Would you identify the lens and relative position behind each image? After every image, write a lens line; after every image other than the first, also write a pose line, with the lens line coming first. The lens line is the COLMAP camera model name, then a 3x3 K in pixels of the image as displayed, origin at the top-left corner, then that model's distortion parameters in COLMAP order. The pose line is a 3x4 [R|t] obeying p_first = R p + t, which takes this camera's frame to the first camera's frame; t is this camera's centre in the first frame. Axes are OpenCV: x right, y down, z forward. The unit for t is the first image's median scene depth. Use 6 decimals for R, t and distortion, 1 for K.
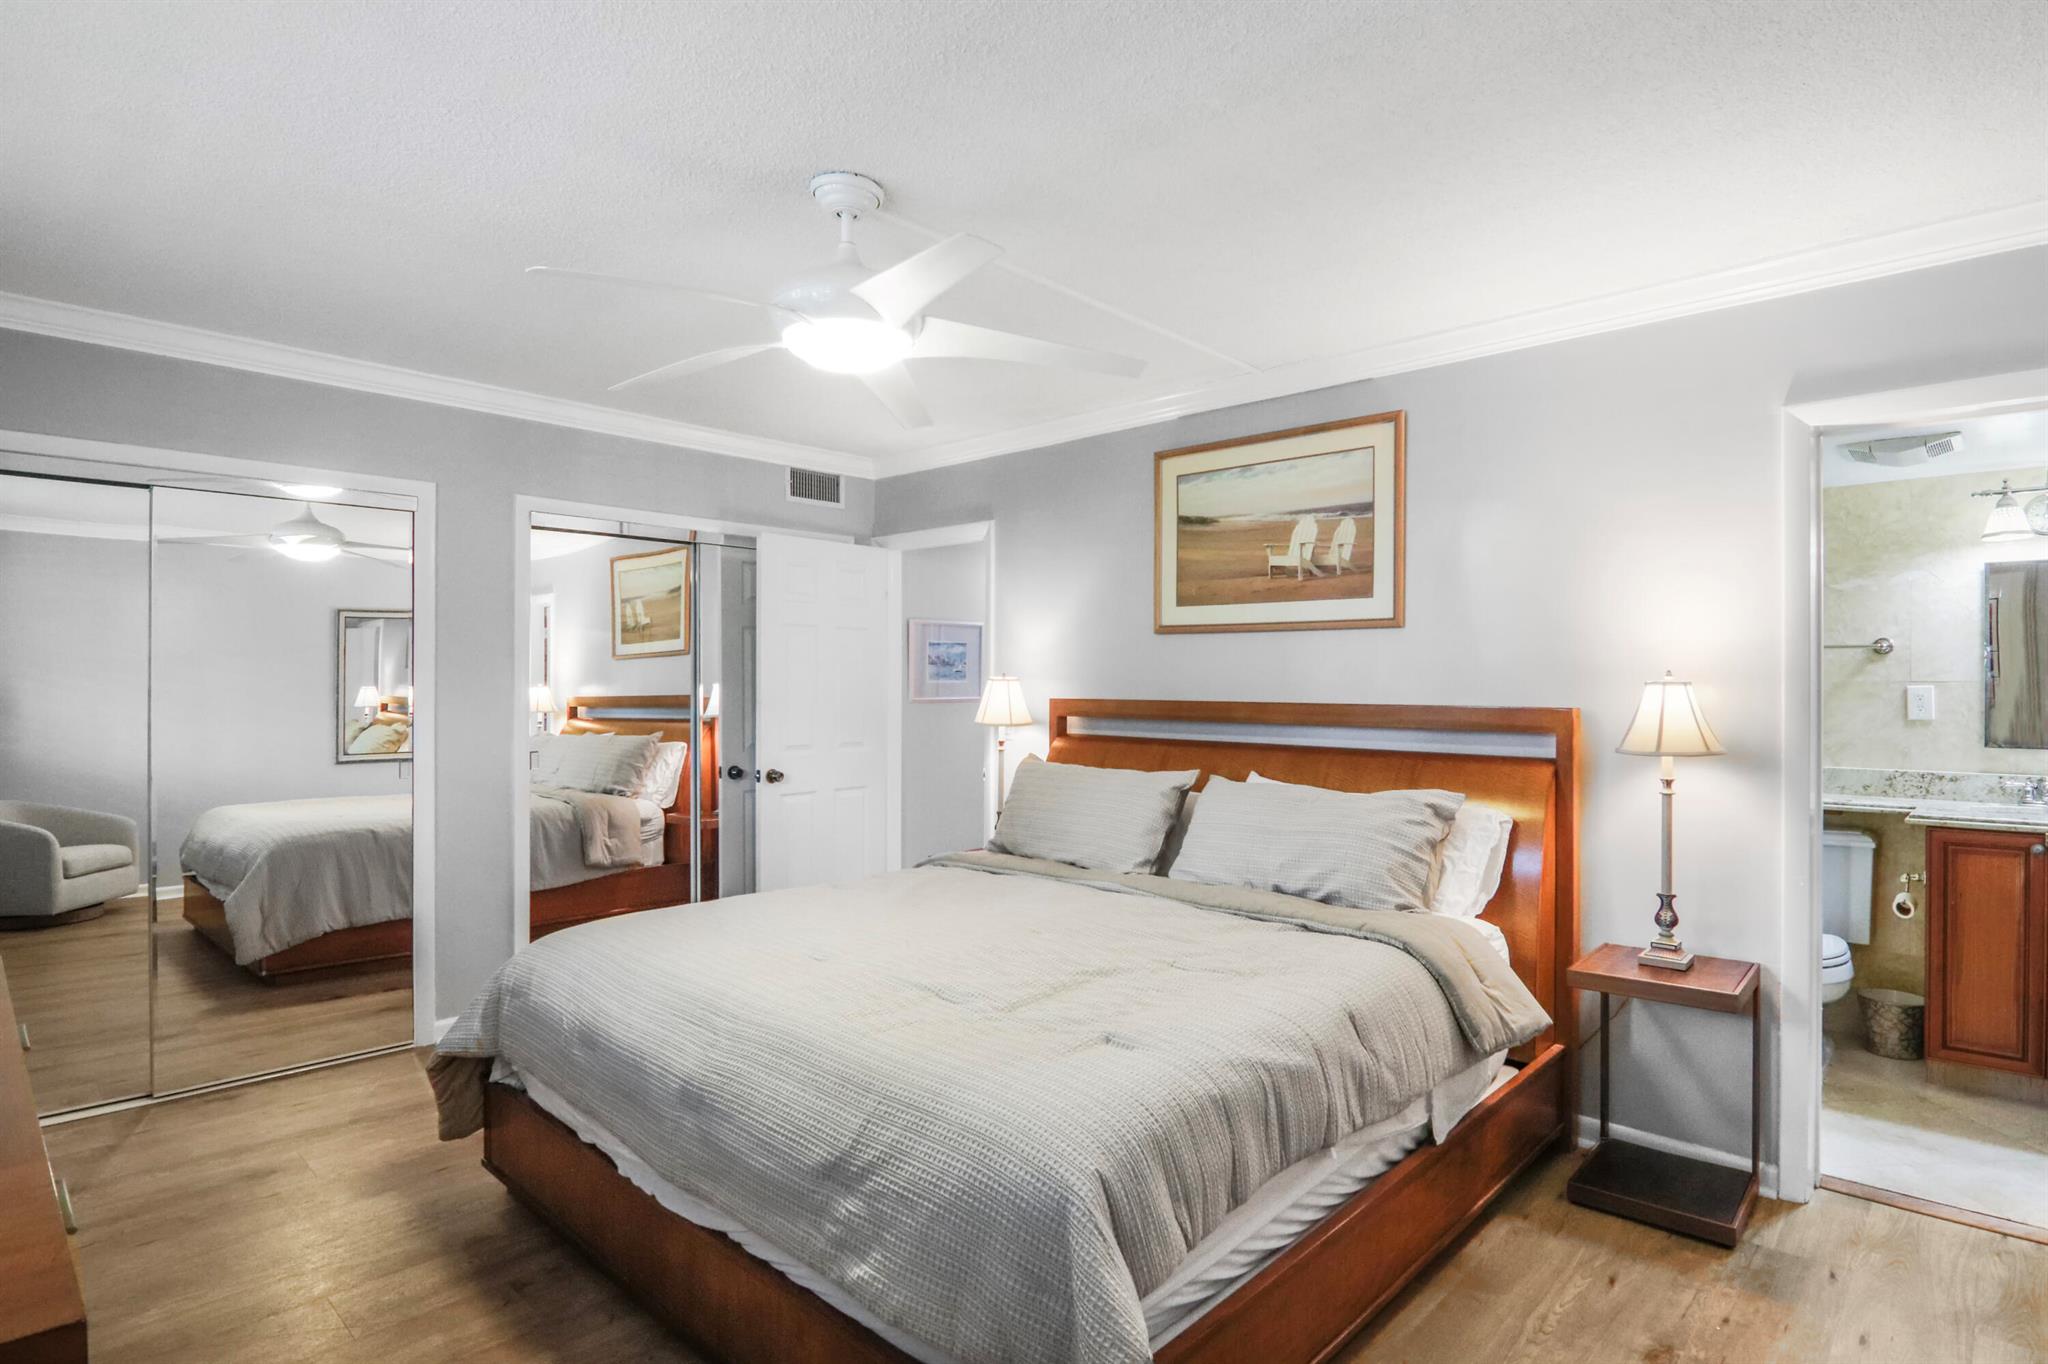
lens RADIAL K [[1056.7, 0, 1029.9], [0, 1056.7, 670.3], [0, 0, 1]] dist [-0.023711, -0.001780]
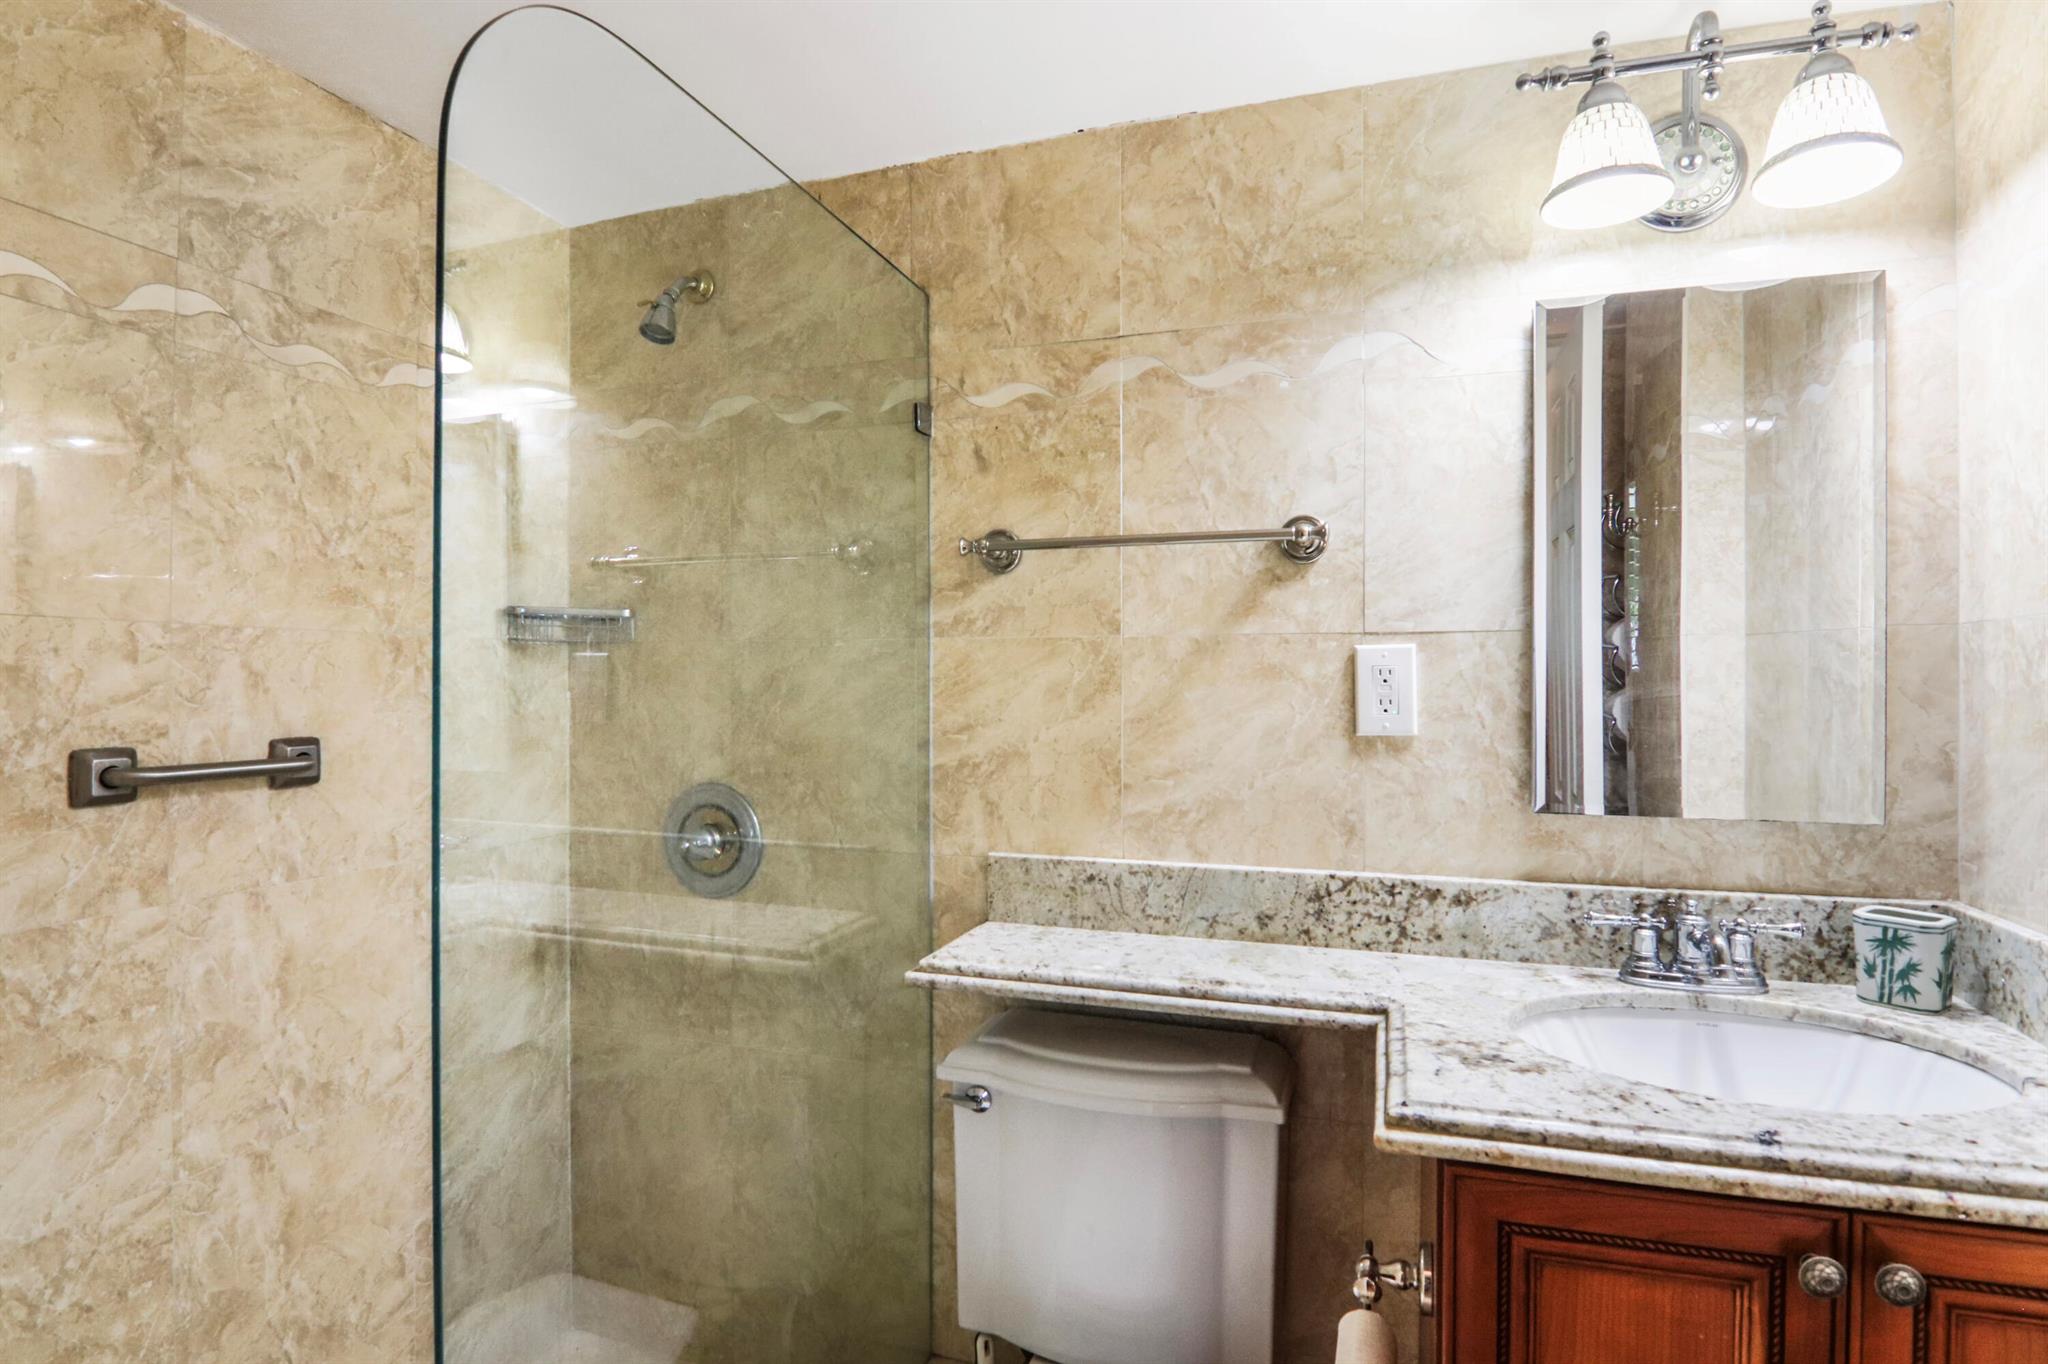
lens RADIAL K [[1056.7, 0, 1029.9], [0, 1056.7, 670.3], [0, 0, 1]] dist [-0.023711, -0.001780]
pose [[0.903629, 0.000689, 0.428315, 0.583601], [-0.001981, 0.999995, 0.002571, 0.023525], [-0.428311, -0.003171, 0.903626, 0.715617]]
